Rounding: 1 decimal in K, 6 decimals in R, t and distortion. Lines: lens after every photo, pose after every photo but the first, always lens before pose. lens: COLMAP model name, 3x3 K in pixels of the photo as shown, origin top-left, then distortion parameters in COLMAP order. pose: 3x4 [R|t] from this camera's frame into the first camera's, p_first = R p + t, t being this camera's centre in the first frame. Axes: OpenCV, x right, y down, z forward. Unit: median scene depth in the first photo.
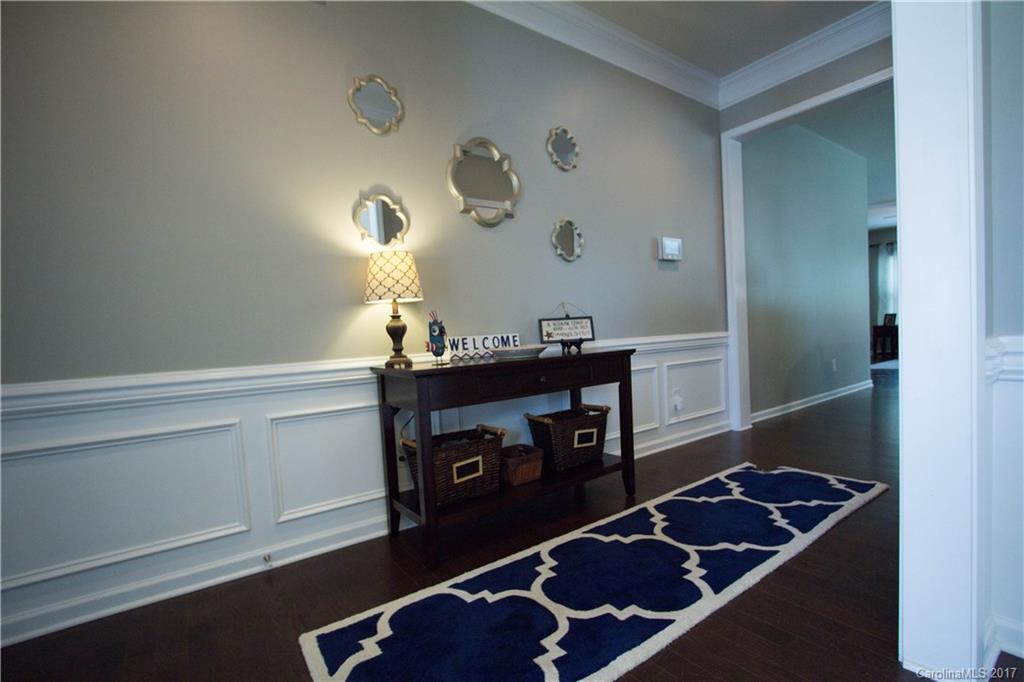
lens RADIAL K [[472.9, 0, 513.3], [0, 472.9, 366.0], [0, 0, 1]] dist [-0.022385, -0.000110]
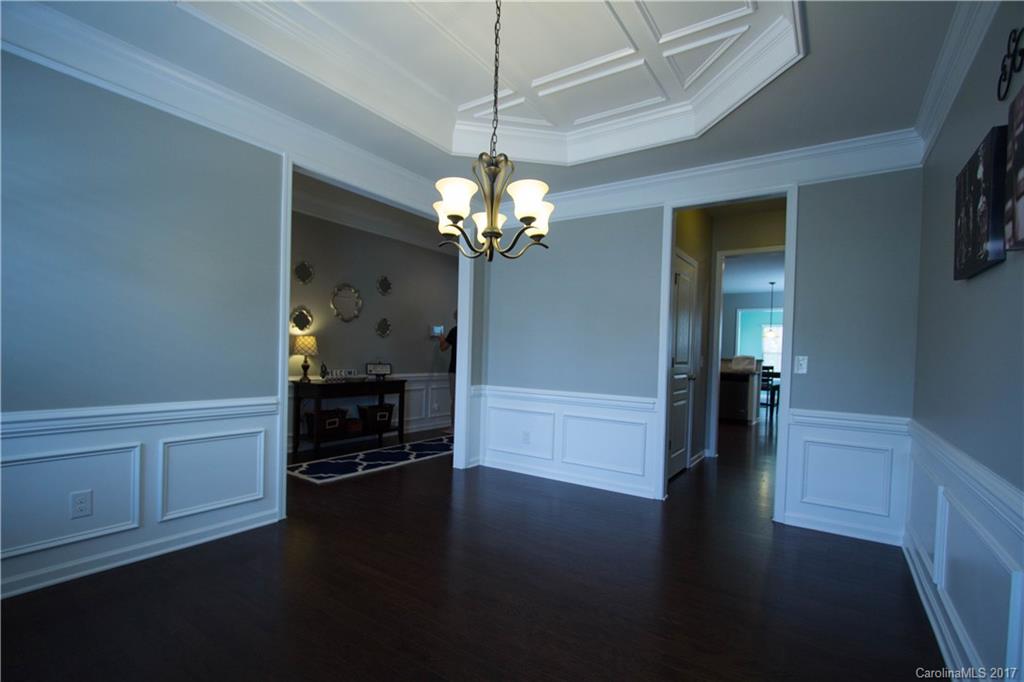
lens RADIAL K [[472.9, 0, 513.3], [0, 472.9, 366.0], [0, 0, 1]] dist [-0.022385, -0.000110]
pose [[0.937864, 0.076609, 0.338440, -0.053330], [-0.063384, 0.996737, -0.049976, -0.021942], [-0.341165, 0.025419, 0.939660, -1.463465]]
